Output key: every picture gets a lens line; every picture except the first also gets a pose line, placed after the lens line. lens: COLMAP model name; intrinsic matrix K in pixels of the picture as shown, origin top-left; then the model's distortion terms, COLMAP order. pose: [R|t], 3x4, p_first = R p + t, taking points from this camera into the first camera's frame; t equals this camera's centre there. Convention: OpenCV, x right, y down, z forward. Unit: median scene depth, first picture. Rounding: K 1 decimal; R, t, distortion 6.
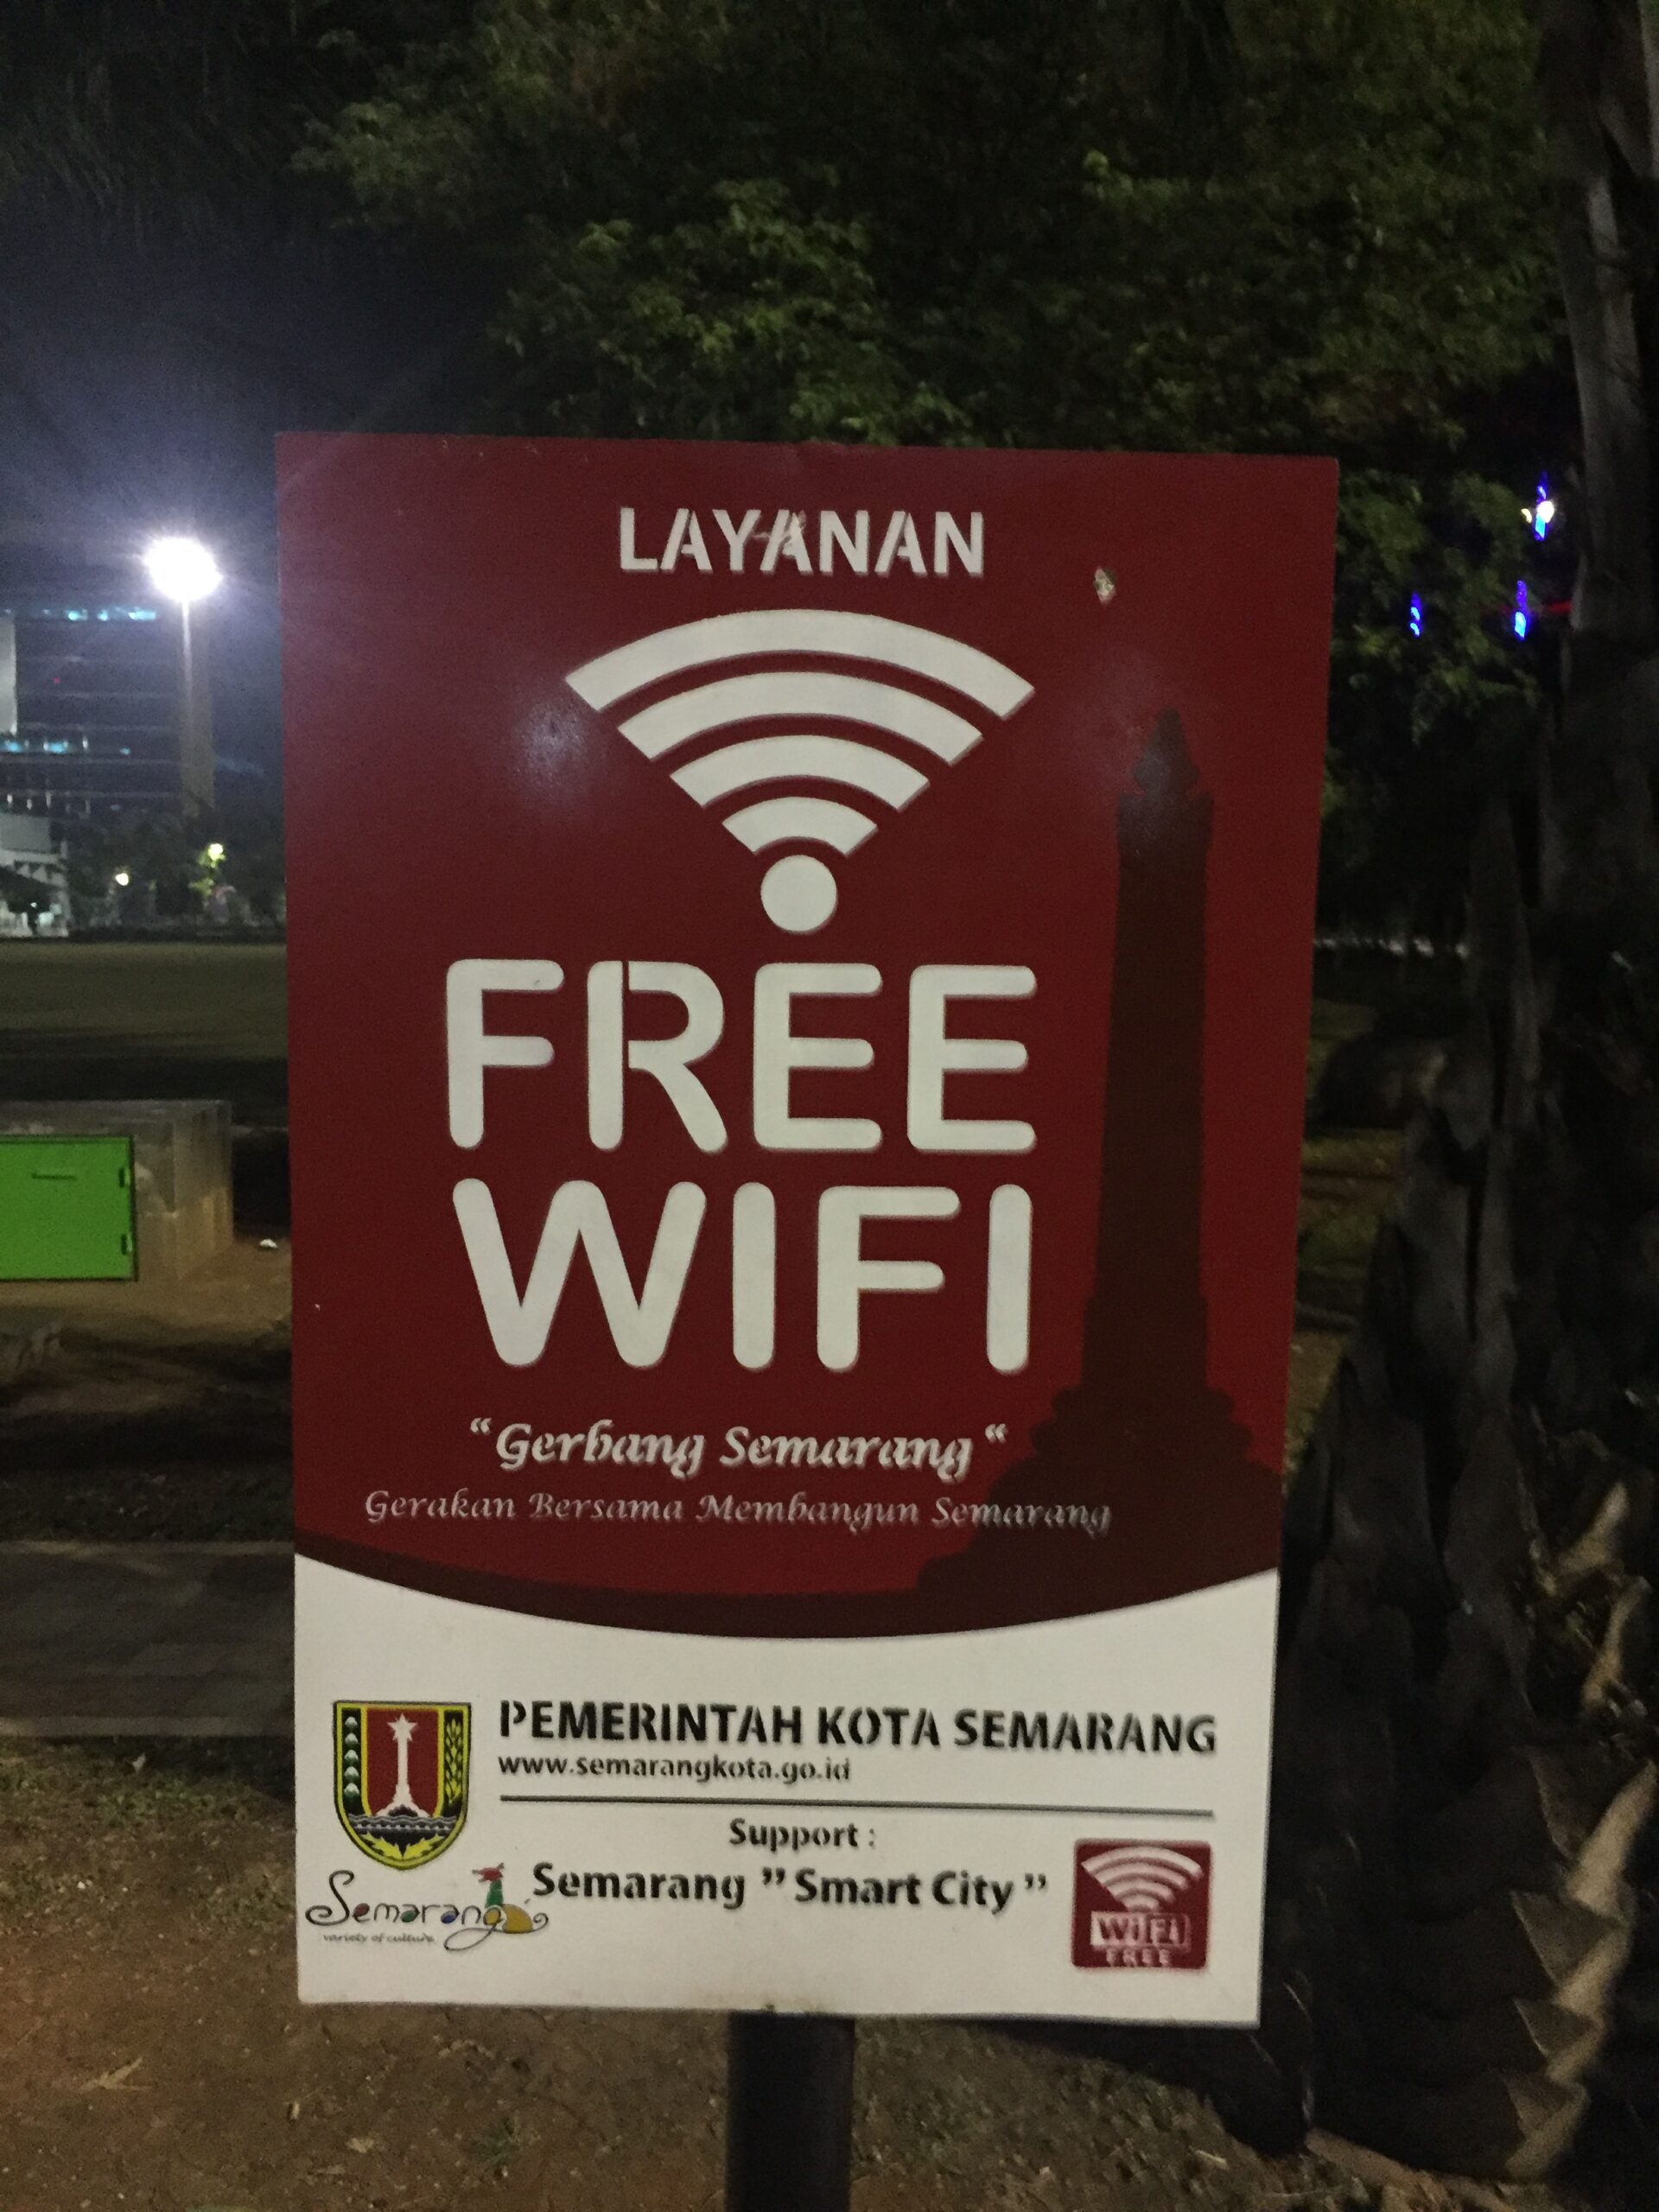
lens RADIAL K [[1887.1, 0, 829.5], [0, 1887.1, 1106.0], [0, 0, 1]] dist [0.001551, -0.002647]
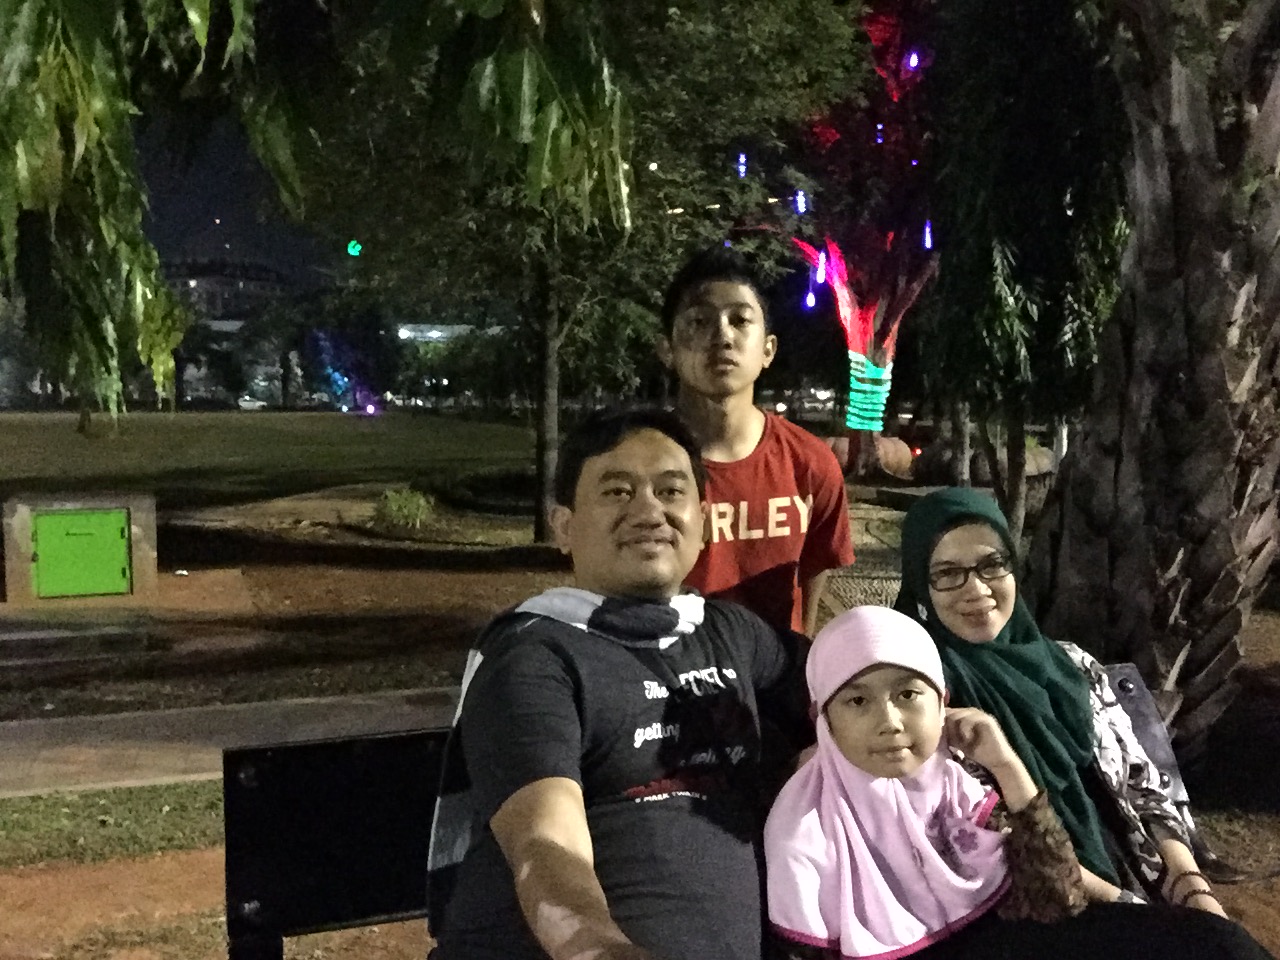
lens RADIAL K [[1143.0, 0, 640.0], [0, 1143.0, 480.0], [0, 0, 1]] dist [0.010641, 0.009843]
pose [[0.942805, -0.027322, 0.332224, -0.942815], [0.035206, 0.999223, -0.017732, 0.084867], [-0.331481, 0.028414, 0.943034, -0.429926]]
